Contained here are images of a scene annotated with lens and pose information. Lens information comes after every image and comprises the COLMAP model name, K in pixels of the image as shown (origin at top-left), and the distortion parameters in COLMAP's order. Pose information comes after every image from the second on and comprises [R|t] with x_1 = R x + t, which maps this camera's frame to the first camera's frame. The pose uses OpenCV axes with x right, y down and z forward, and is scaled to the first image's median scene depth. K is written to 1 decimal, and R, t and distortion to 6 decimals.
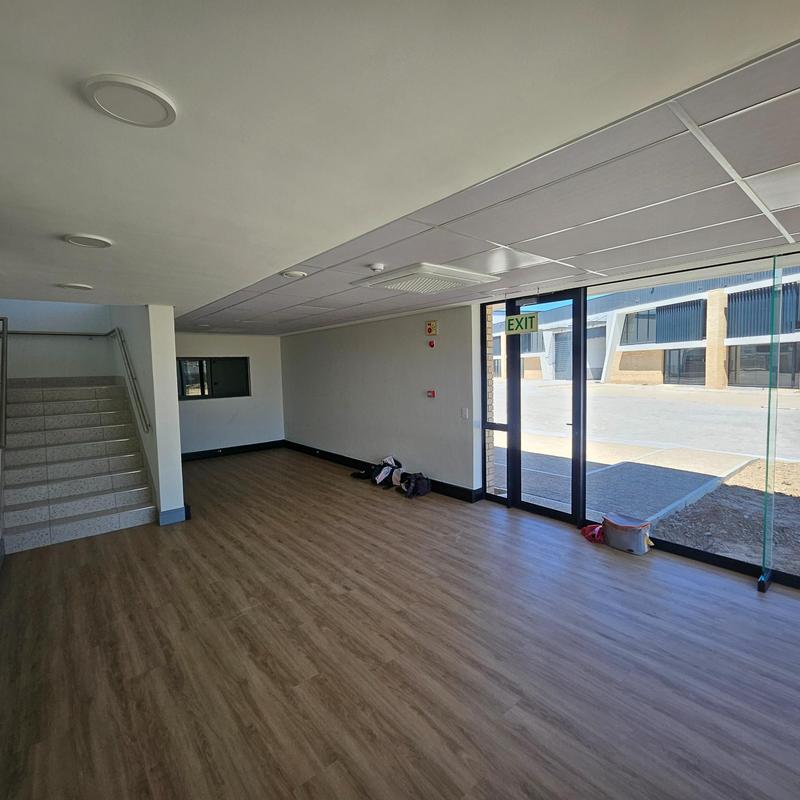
lens RADIAL K [[422.7, 0, 404.4], [0, 422.7, 396.0], [0, 0, 1]] dist [-0.001165, -0.002115]
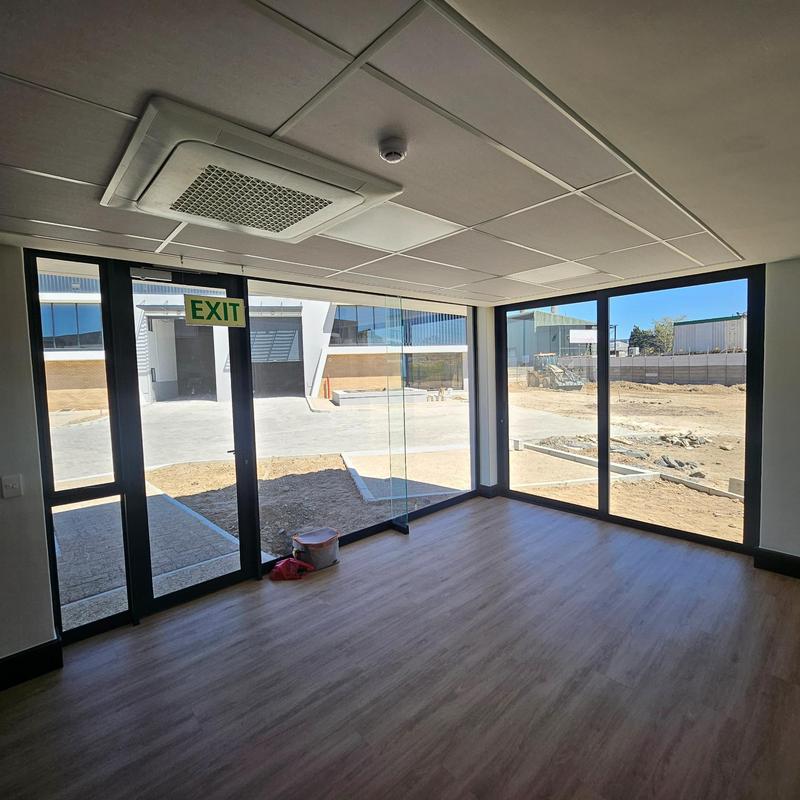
lens RADIAL K [[422.7, 0, 404.4], [0, 422.7, 396.0], [0, 0, 1]] dist [-0.001165, -0.002115]
pose [[-0.036618, -0.047790, 0.998186, -0.388428], [0.096364, 0.994032, 0.051126, -0.045954], [-0.994672, 0.098061, -0.031795, 0.742553]]
